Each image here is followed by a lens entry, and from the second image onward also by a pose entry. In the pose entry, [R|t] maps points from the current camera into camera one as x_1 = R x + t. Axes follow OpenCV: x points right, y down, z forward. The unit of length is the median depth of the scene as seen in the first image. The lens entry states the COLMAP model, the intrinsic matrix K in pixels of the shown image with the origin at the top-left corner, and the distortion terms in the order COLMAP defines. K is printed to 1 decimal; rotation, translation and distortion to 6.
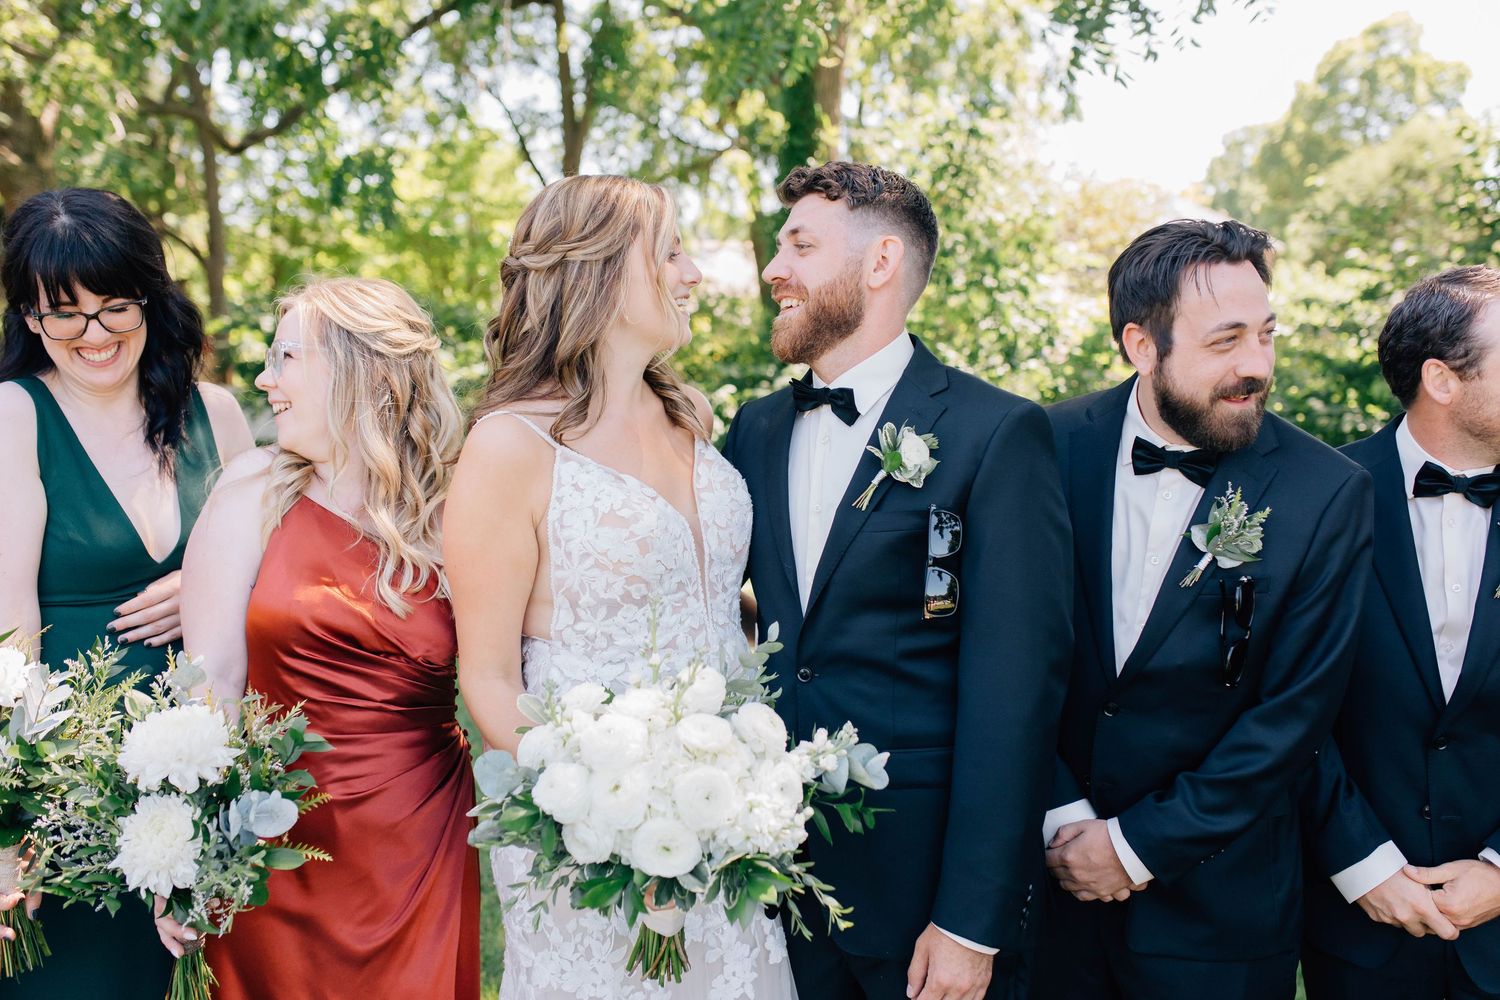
lens RADIAL K [[1443.6, 0, 746.2], [0, 1443.6, 493.6], [0, 0, 1]] dist [0.021519, 0.000000]
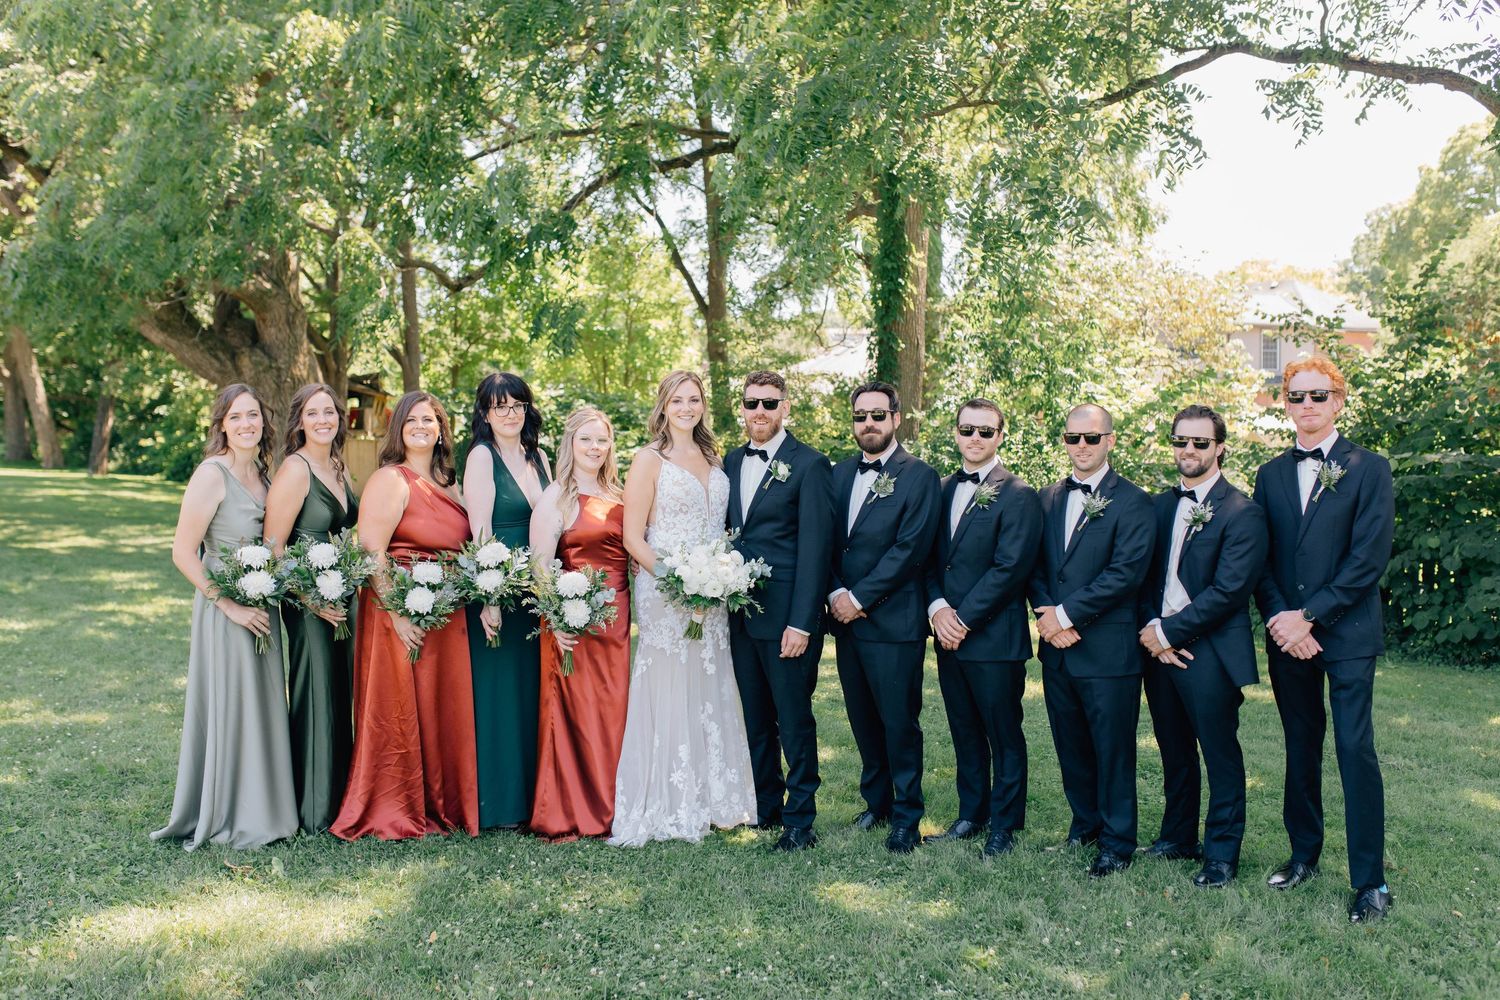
lens RADIAL K [[1443.6, 0, 748.9], [0, 1443.6, 498.1], [0, 0, 1]] dist [0.021519, 0.000000]
pose [[0.994694, -0.003507, -0.102823, 0.025290], [-0.002005, 0.998568, -0.053456, 0.013625], [0.102863, 0.053379, 0.993262, -0.143051]]
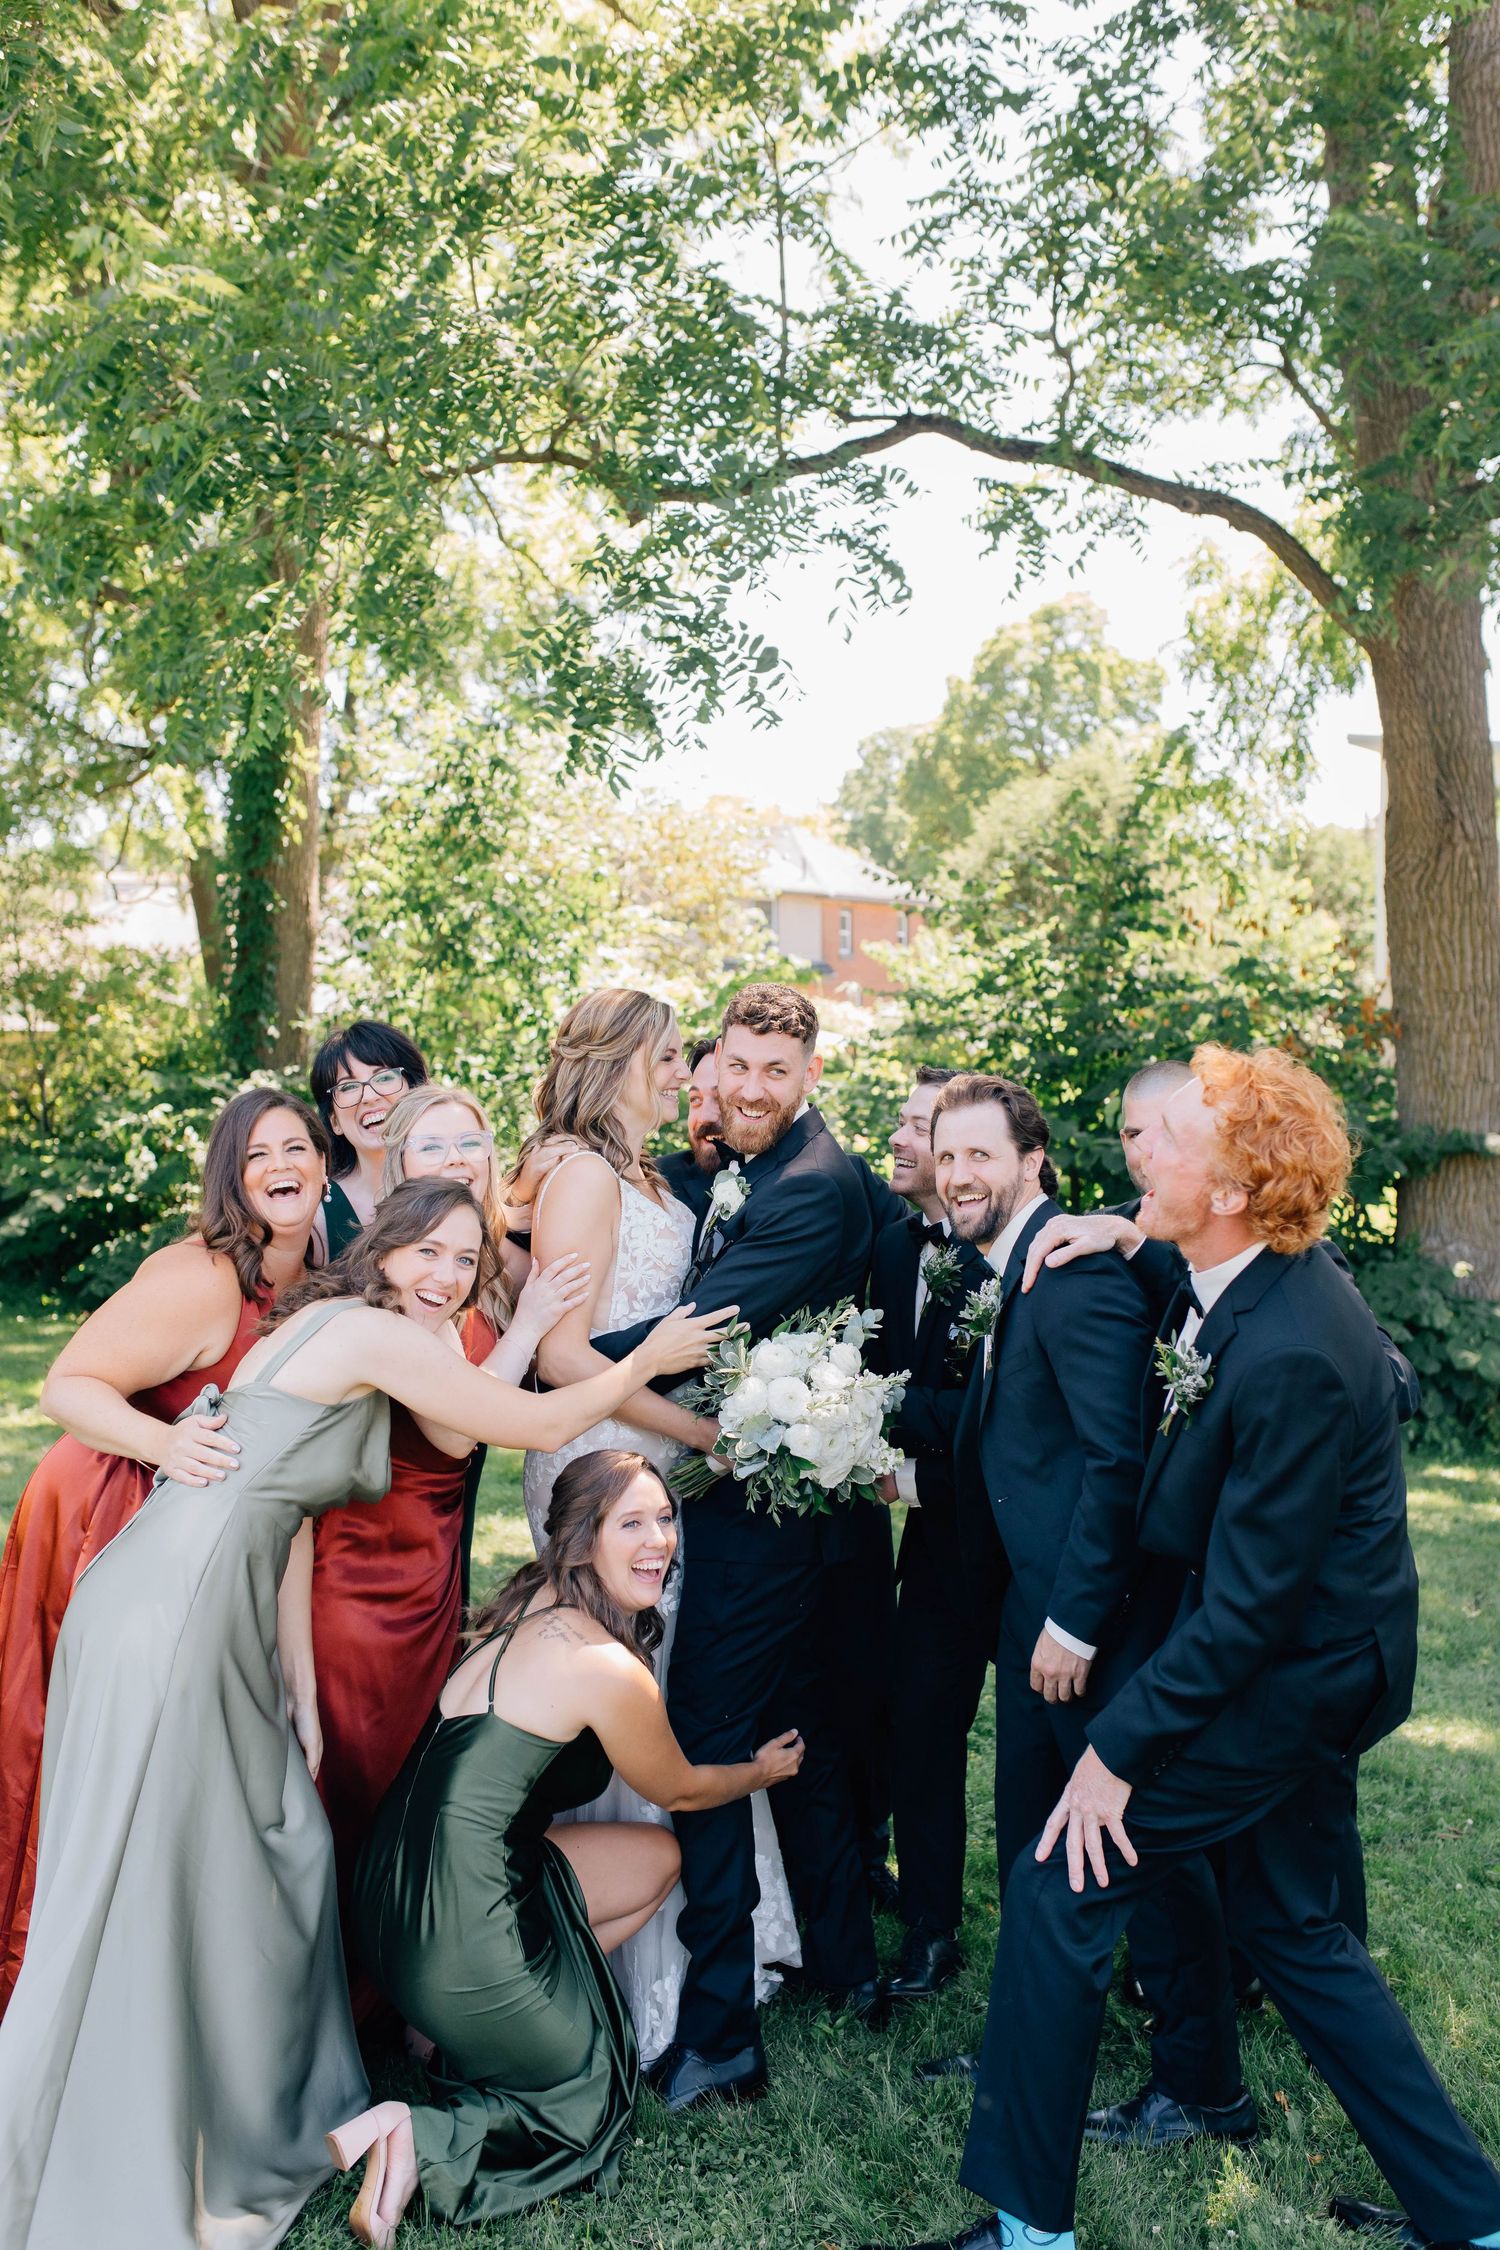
lens RADIAL K [[2165.4, 0, 751.2], [0, 2165.4, 1129.4], [0, 0, 1]] dist [0.021519, 0.000000]
pose [[0.967309, -0.009516, 0.253421, -0.001531], [0.023434, 0.998374, -0.051960, 0.000771], [-0.252515, 0.056200, 0.965959, -0.067428]]
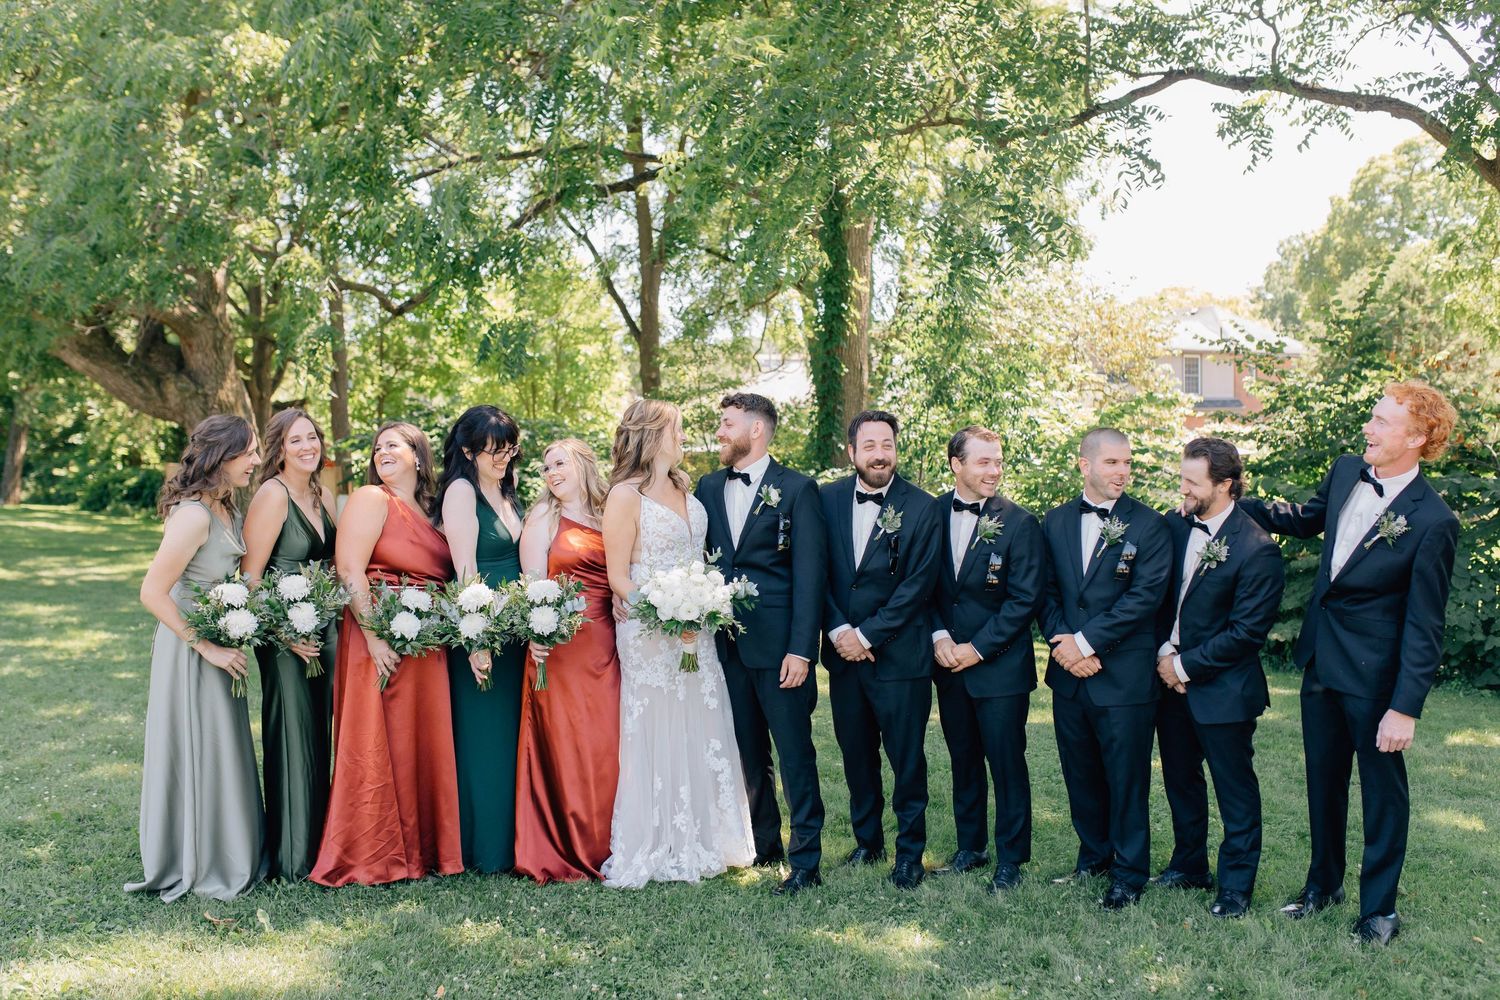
lens RADIAL K [[1443.6, 0, 753.9], [0, 1443.6, 505.4], [0, 0, 1]] dist [0.021519, 0.000000]
pose [[0.998810, -0.011267, -0.047454, 0.015221], [0.008114, 0.997779, -0.066113, 0.013277], [0.048093, 0.065649, 0.996683, -0.137810]]
